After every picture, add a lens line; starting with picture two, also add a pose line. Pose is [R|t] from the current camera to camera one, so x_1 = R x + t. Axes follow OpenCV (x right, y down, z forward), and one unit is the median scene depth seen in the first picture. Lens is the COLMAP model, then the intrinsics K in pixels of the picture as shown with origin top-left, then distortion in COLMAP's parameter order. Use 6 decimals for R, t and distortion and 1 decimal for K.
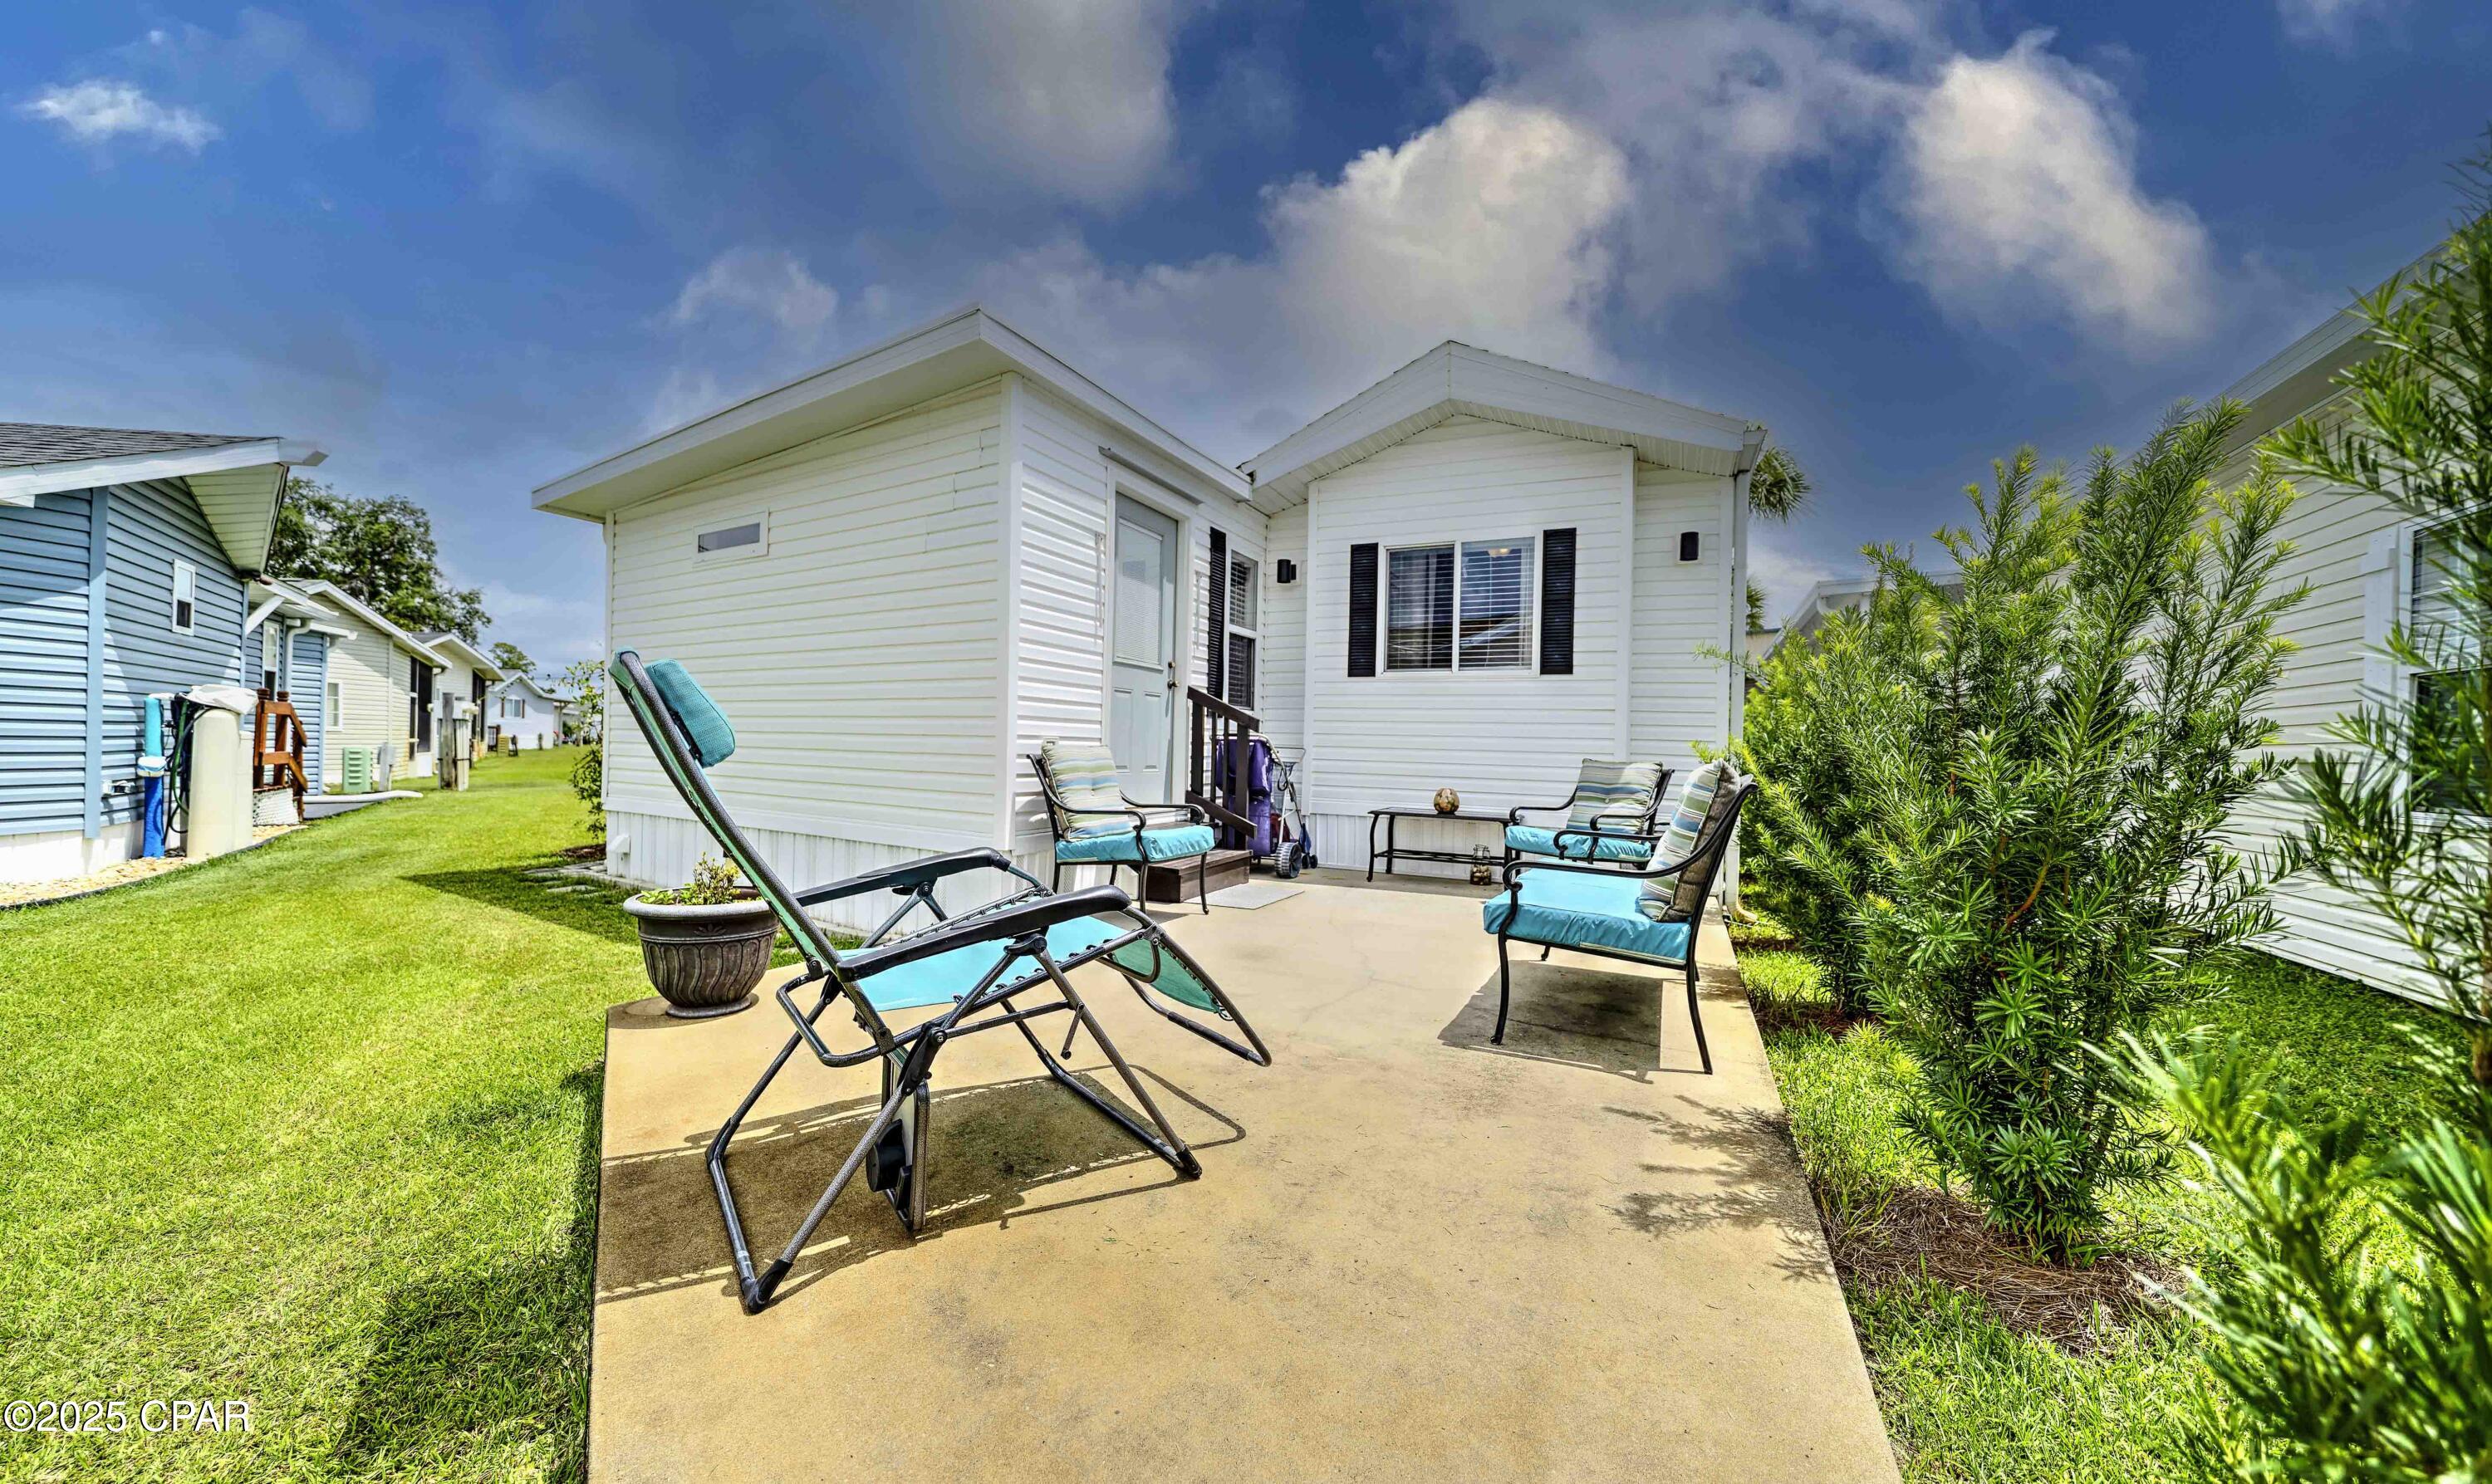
lens RADIAL K [[911.4, 0, 1246.0], [0, 911.4, 742.0], [0, 0, 1]] dist [-0.000590, -0.000101]
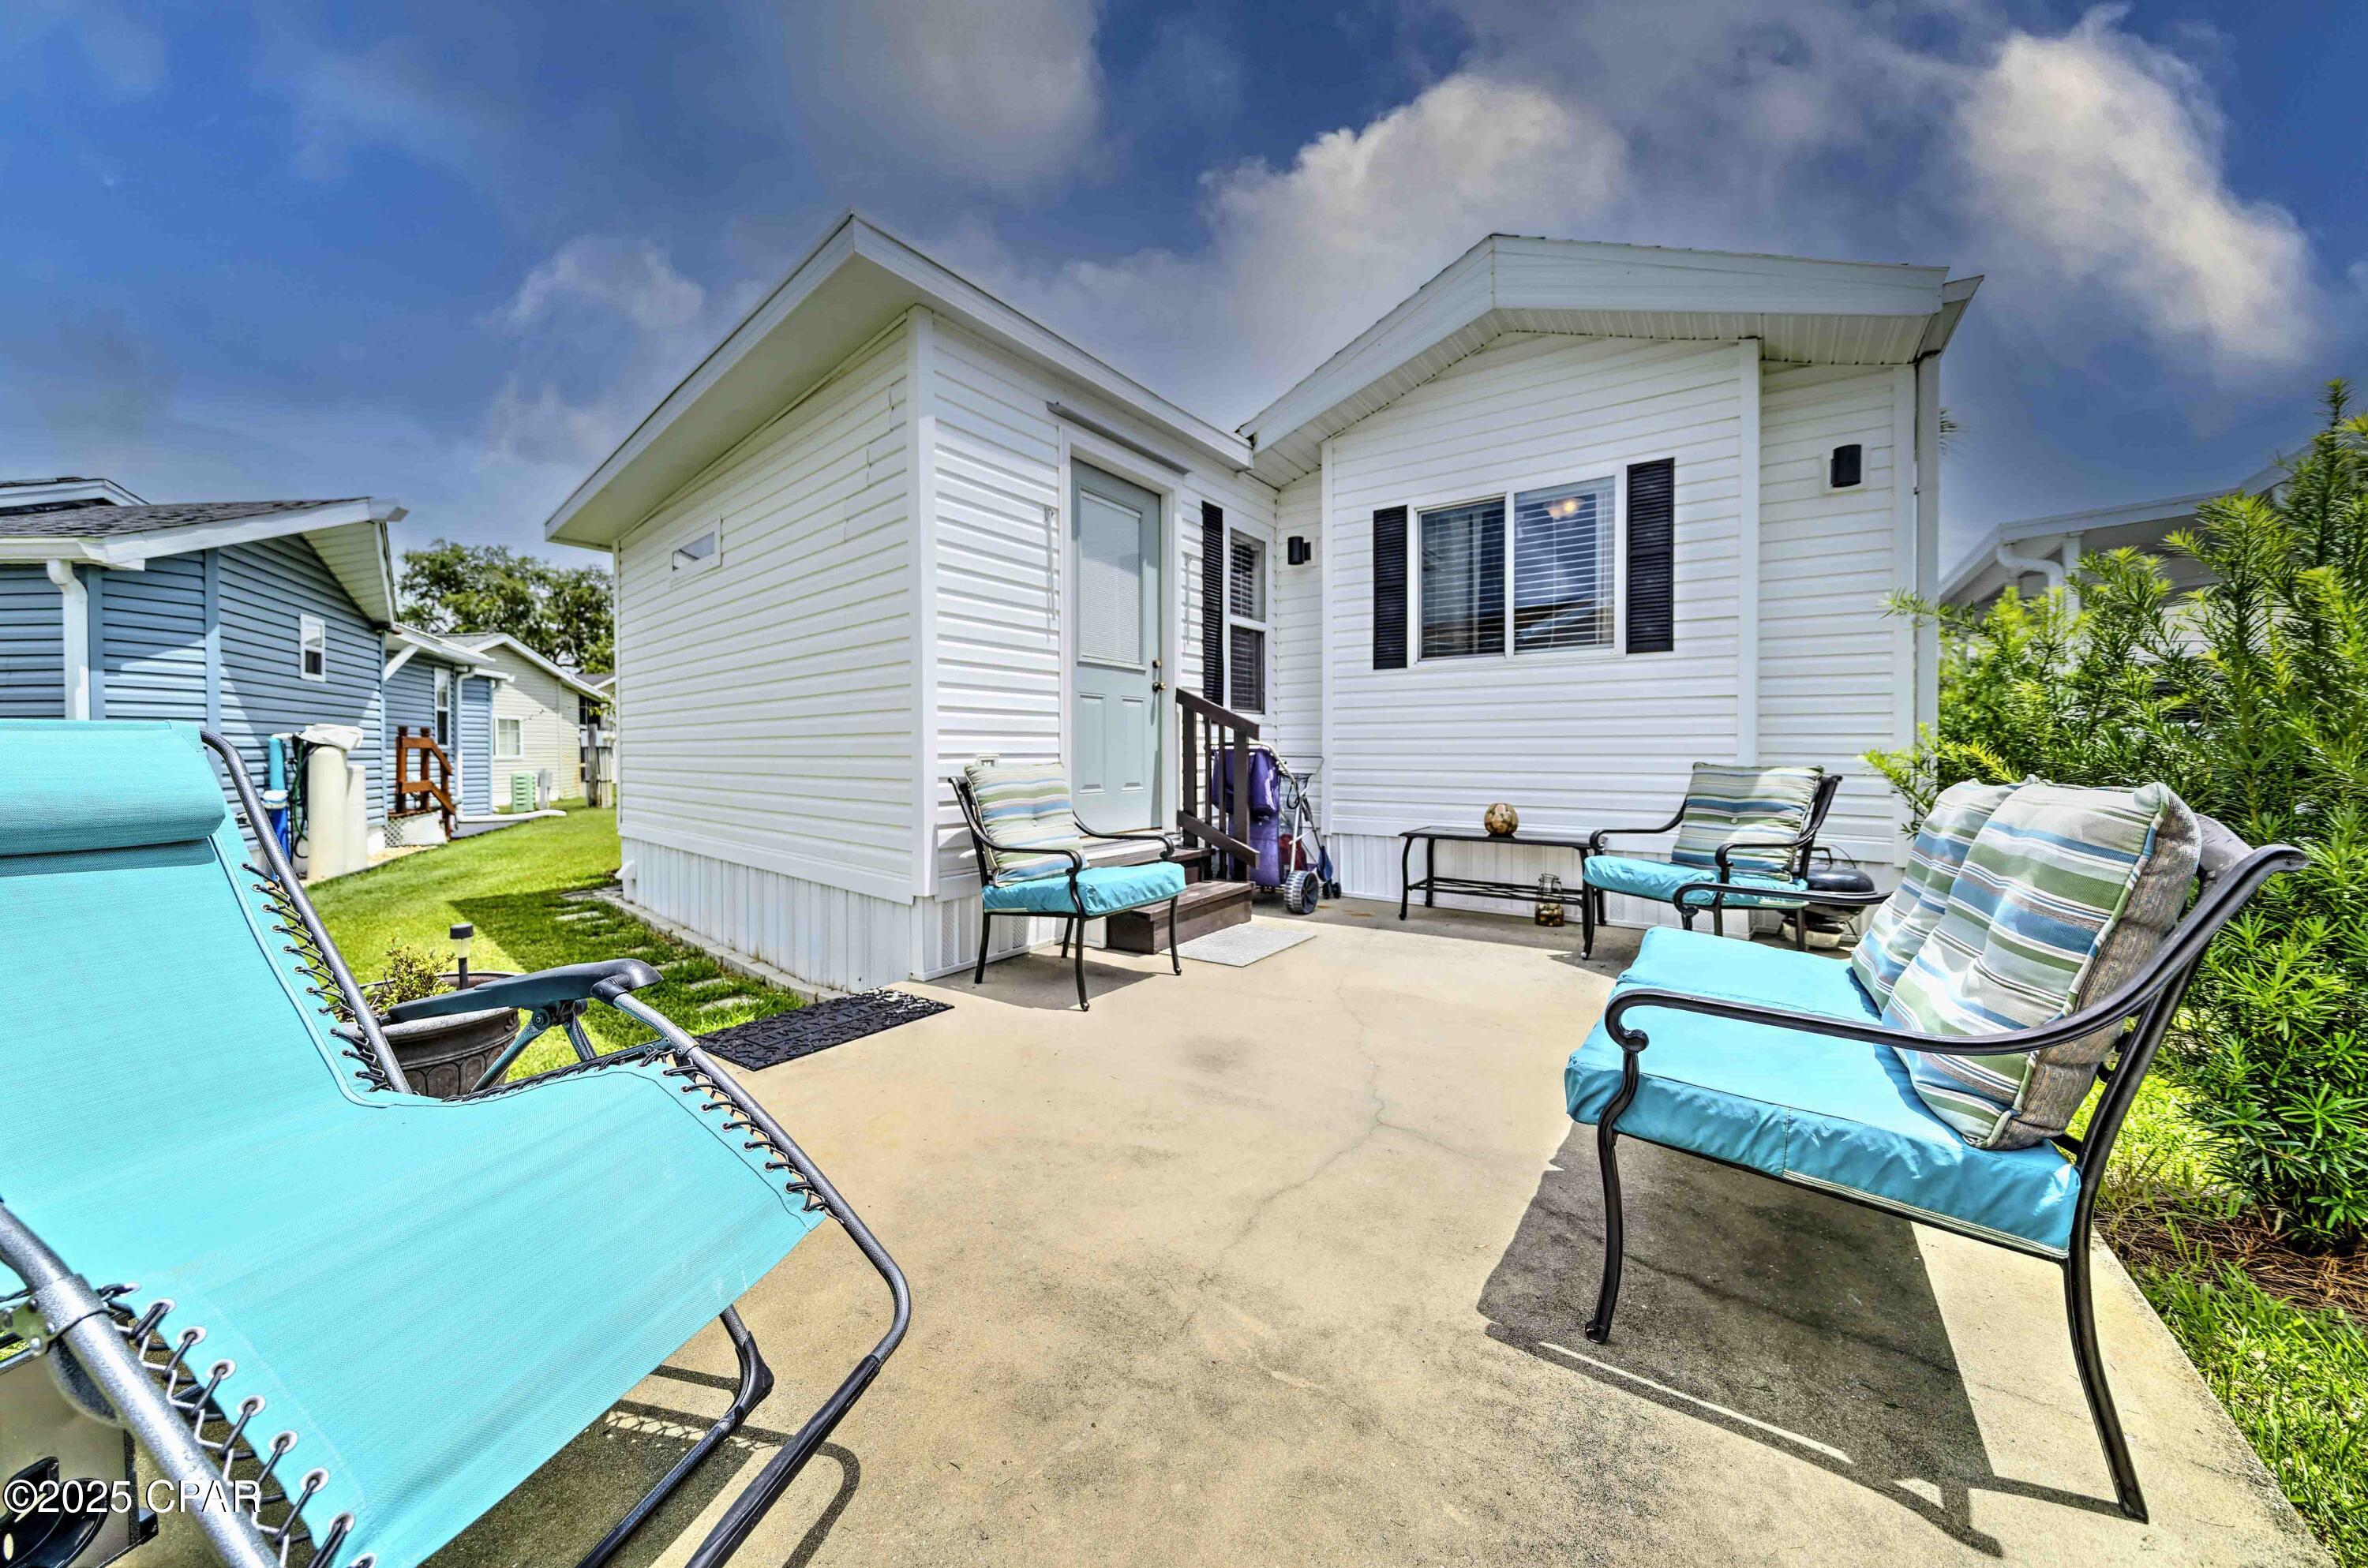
lens RADIAL K [[832.8, 0, 1152.4], [0, 832.8, 763.0], [0, 0, 1]] dist [-0.000025, -0.000100]
pose [[0.982390, -0.025045, -0.185156, 0.056510], [0.028631, 0.999450, 0.016721, -0.005026], [0.184635, -0.021728, 0.982567, 0.229357]]
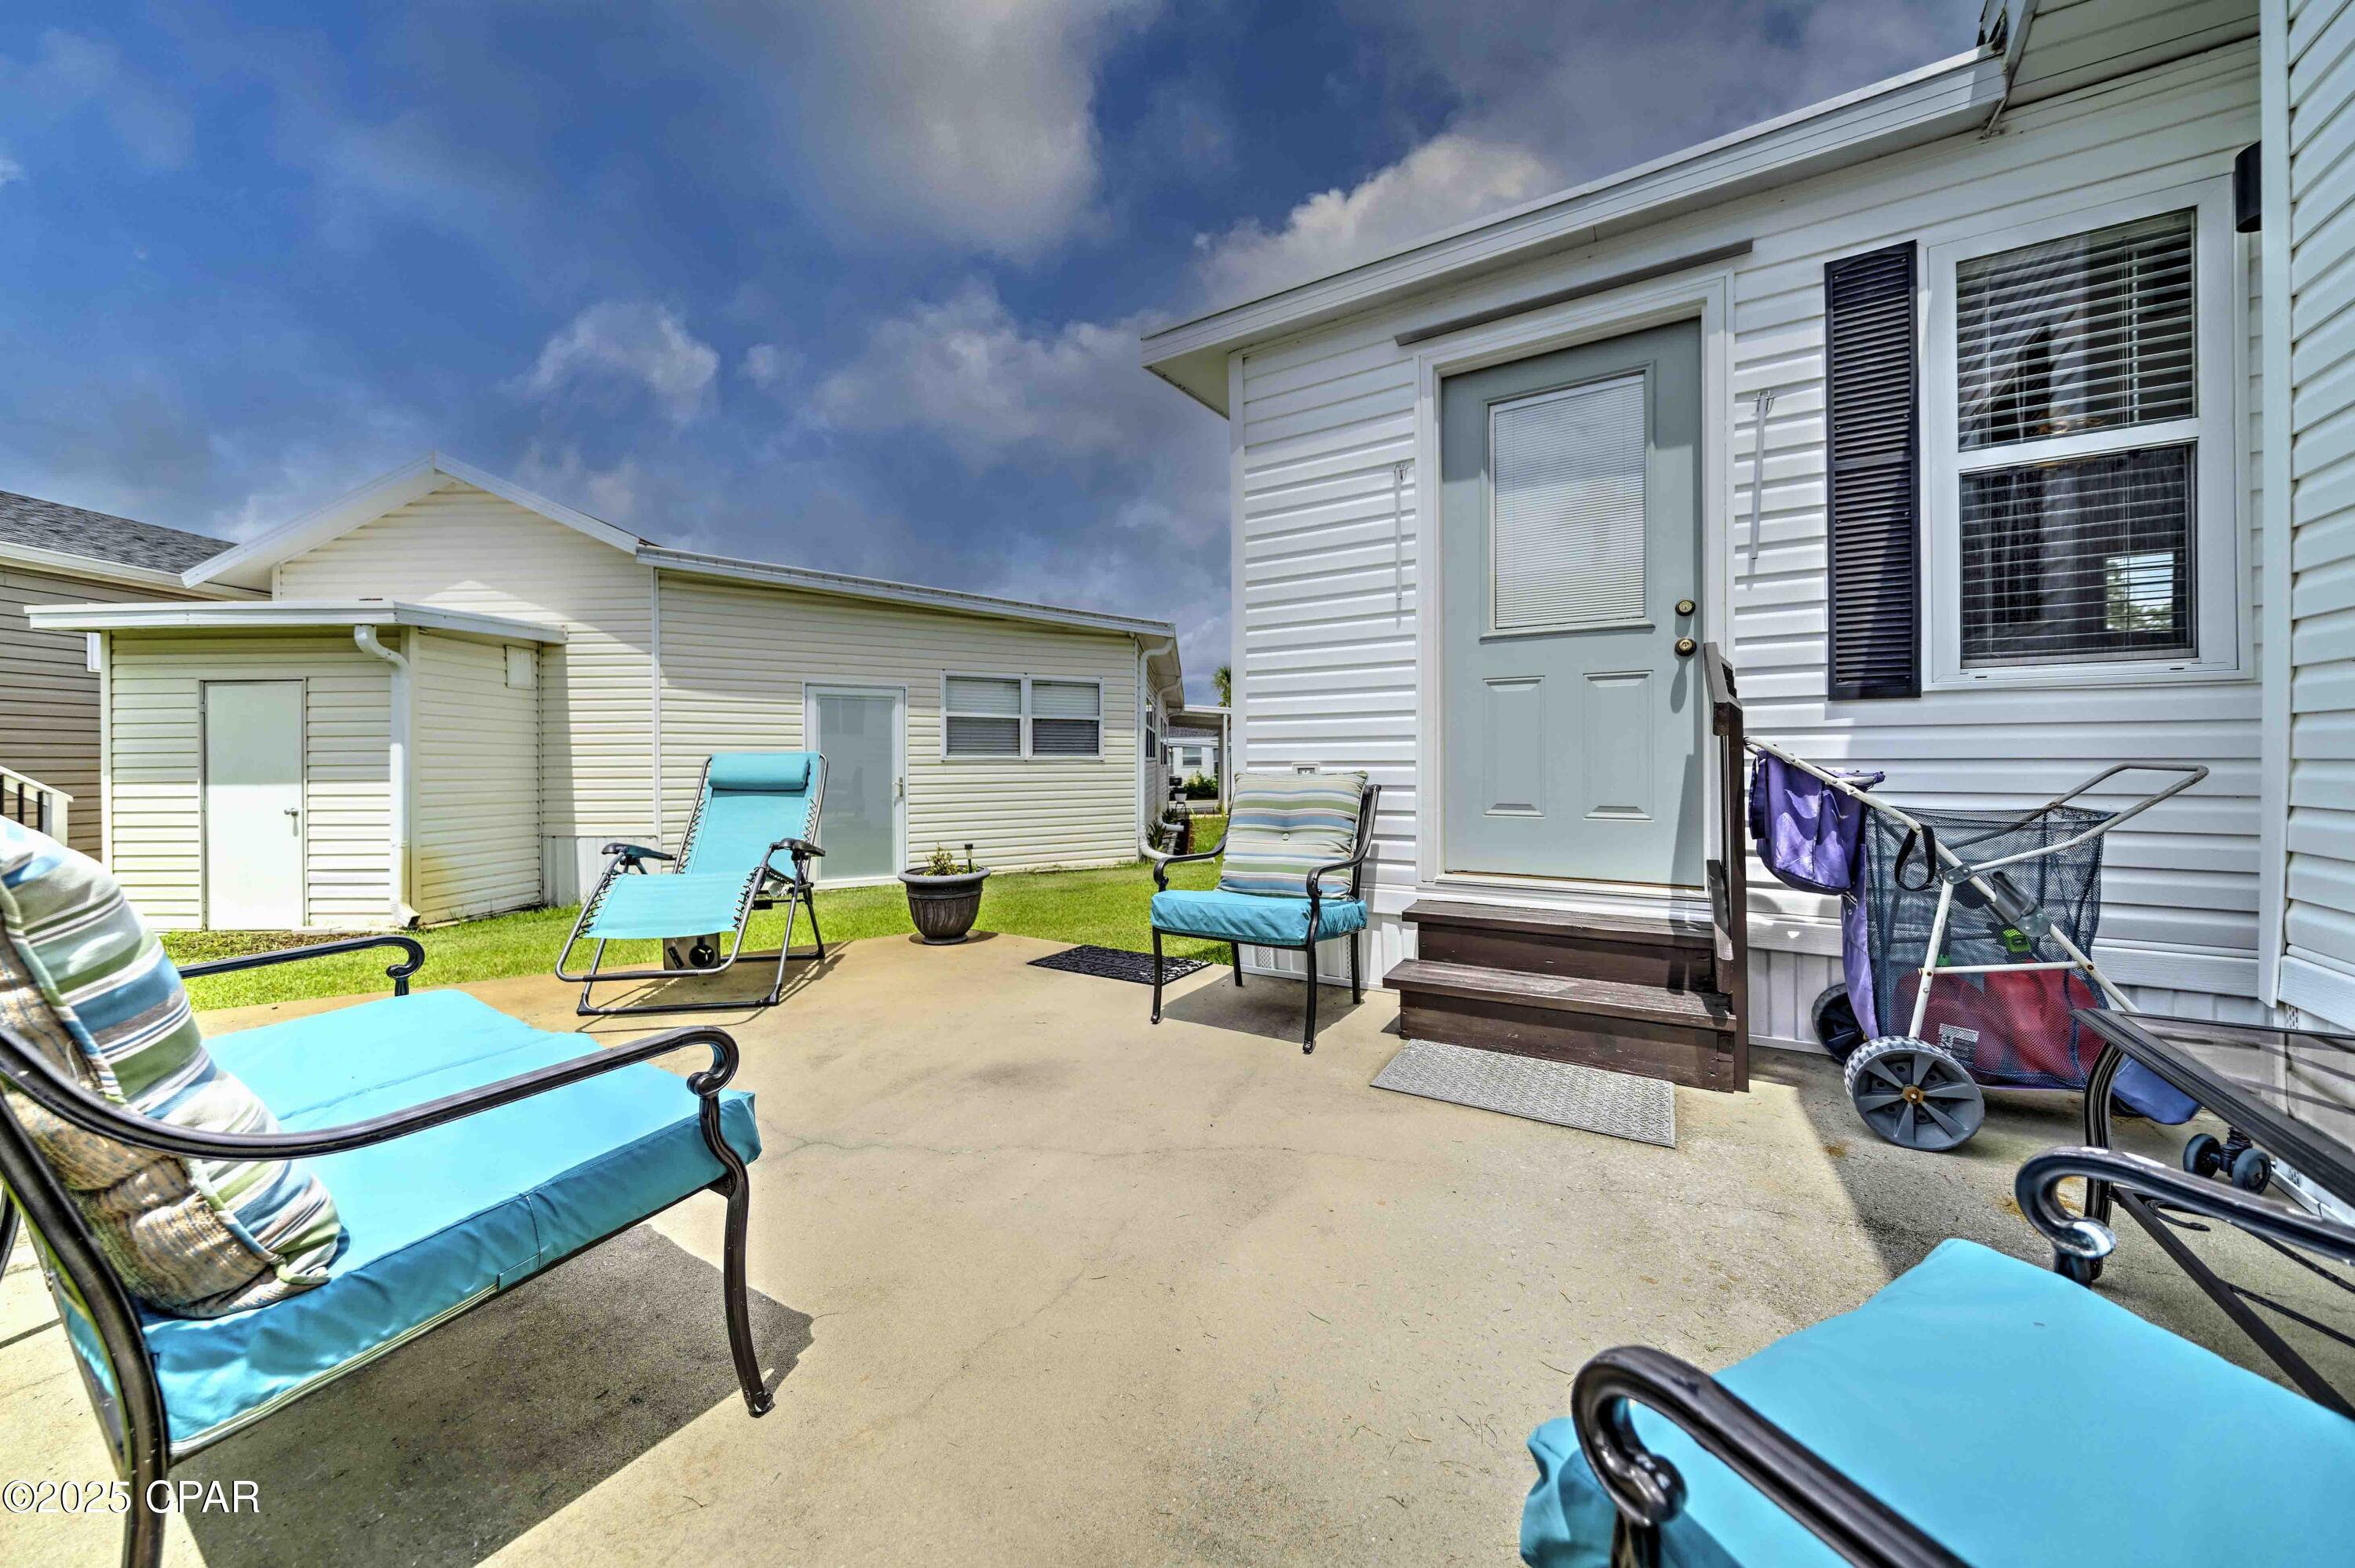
lens RADIAL K [[810.0, 0, 1171.4], [0, 810.0, 762.0], [0, 0, 1]] dist [-0.000559, -0.000064]
pose [[-0.107507, -0.022906, -0.993940, 0.392288], [0.010629, 0.999651, -0.024188, 0.008215], [0.994148, -0.013165, -0.107226, 0.763384]]
